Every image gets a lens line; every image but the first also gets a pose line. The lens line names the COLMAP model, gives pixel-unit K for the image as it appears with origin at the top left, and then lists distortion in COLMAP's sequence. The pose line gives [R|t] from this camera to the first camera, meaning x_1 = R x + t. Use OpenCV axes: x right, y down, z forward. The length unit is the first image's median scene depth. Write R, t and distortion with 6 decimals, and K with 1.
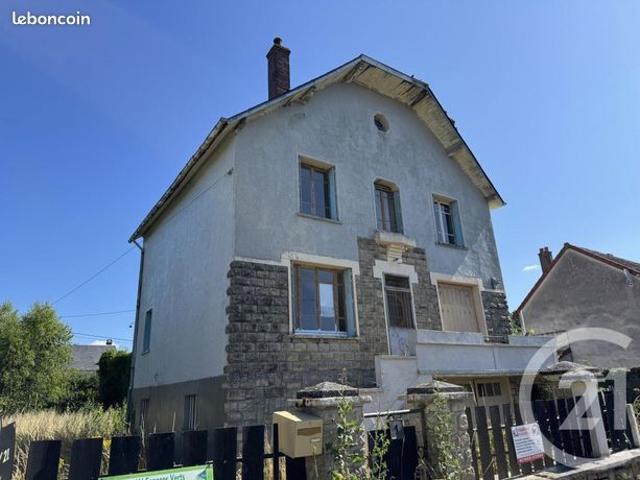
lens RADIAL K [[476.2, 0, 318.0], [0, 476.2, 238.0], [0, 0, 1]] dist [0.005397, -0.011470]
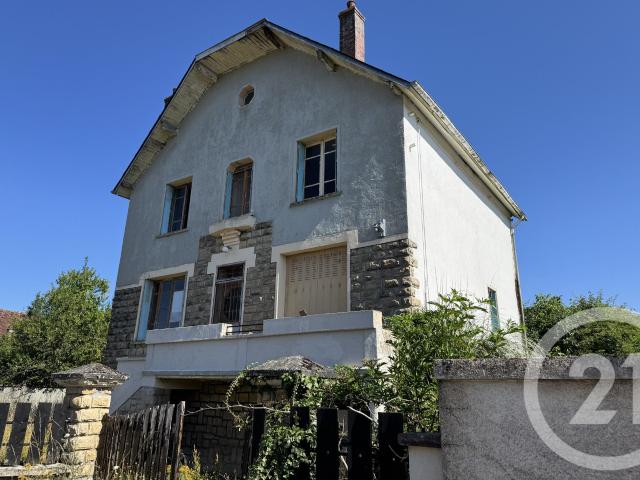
lens RADIAL K [[476.2, 0, 318.3], [0, 476.2, 240.6], [0, 0, 1]] dist [0.005397, -0.011470]
pose [[0.369201, -0.236082, -0.898864, 1.022583], [0.263663, 0.954064, -0.142283, 0.201891], [0.891164, -0.184466, 0.414487, 0.766196]]
